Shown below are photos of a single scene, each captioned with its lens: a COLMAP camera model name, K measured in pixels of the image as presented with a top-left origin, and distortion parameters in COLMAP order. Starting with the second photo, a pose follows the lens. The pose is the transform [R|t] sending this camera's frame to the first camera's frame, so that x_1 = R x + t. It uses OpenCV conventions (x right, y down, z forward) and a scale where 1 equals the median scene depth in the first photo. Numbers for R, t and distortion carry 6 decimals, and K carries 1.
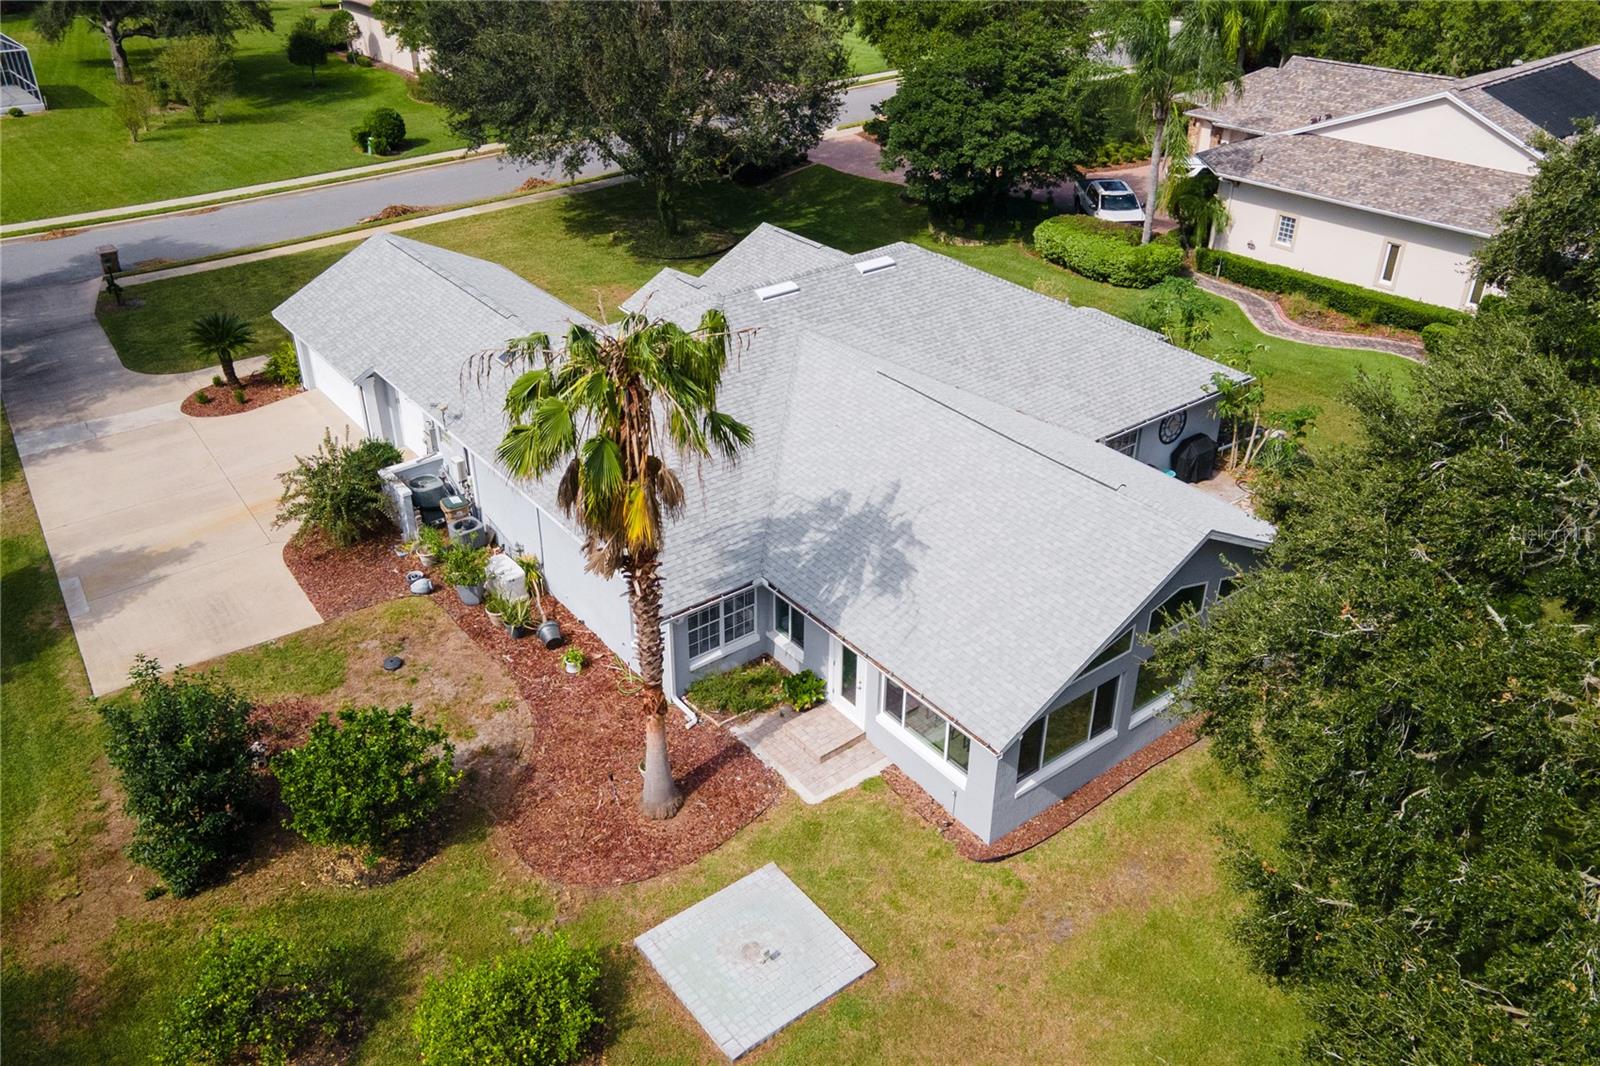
lens RADIAL K [[1332.6, 0, 800.0], [0, 1332.6, 533.0], [0, 0, 1]] dist [0.059432, 0.001566]
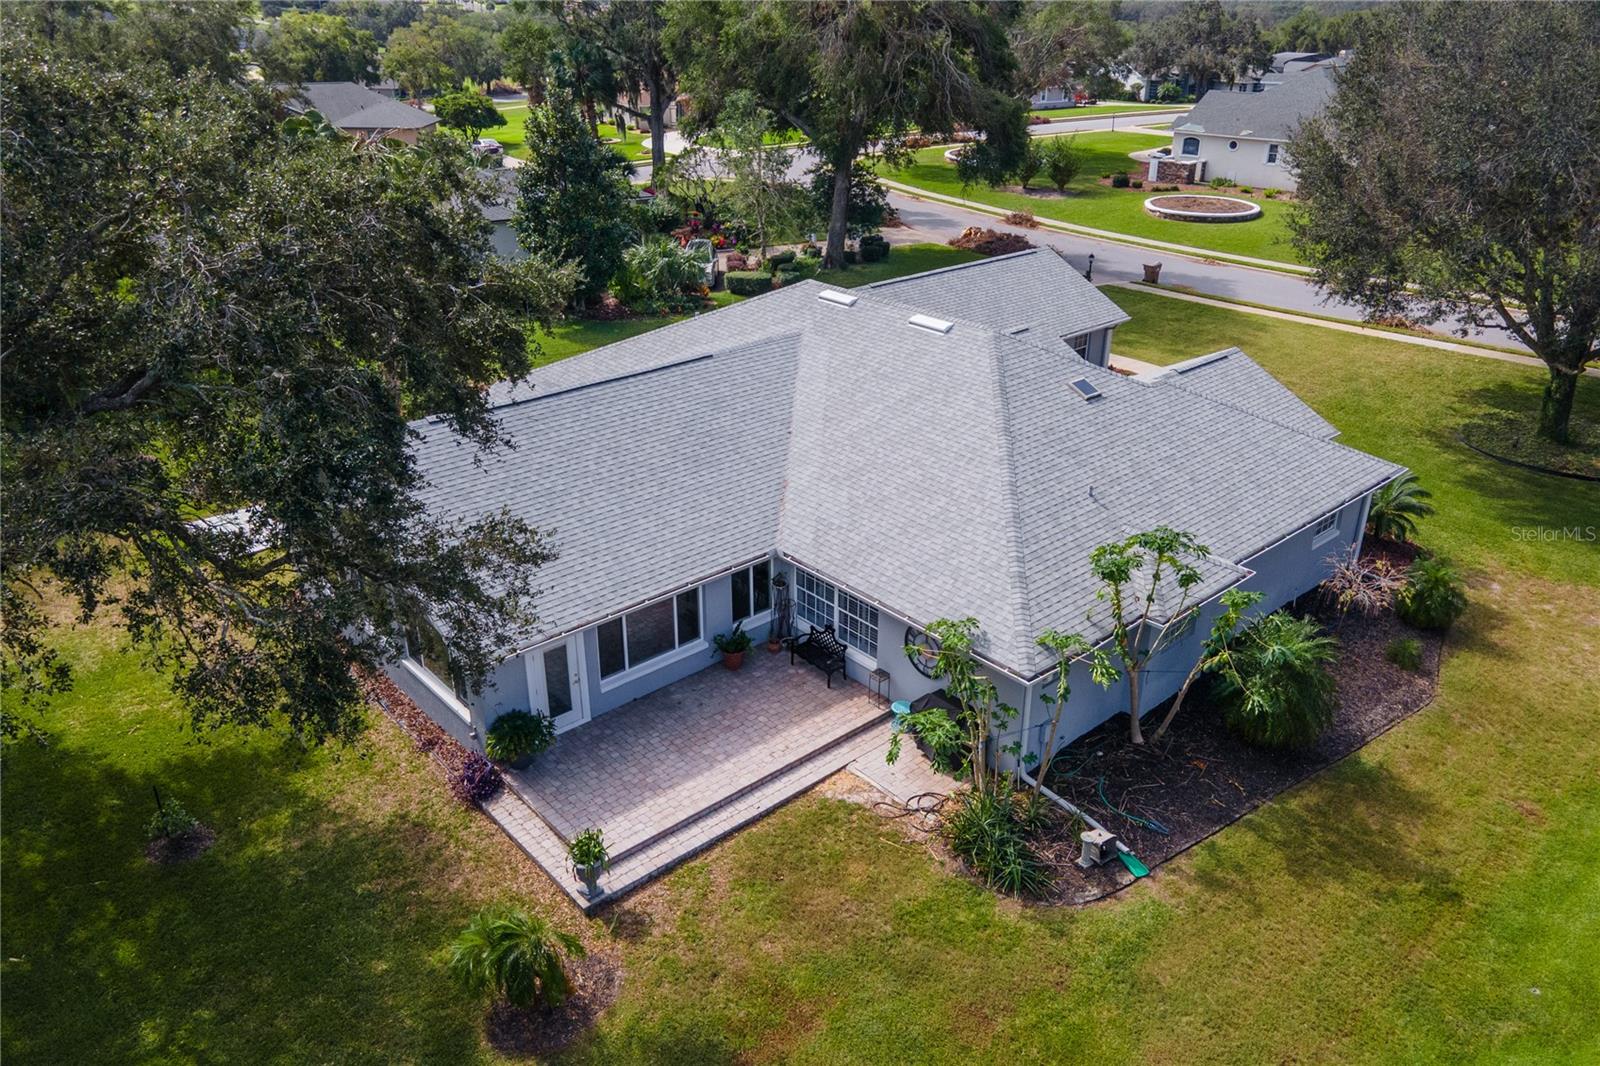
lens RADIAL K [[1171.2, 0, 798.6], [0, 1171.2, 575.9], [0, 0, 1]] dist [0.006750, 0.003073]
pose [[0.068570, 0.453256, -0.888739, 0.924802], [-0.503658, 0.784705, 0.361340, -0.343958], [0.861178, 0.422843, 0.282093, 0.869922]]
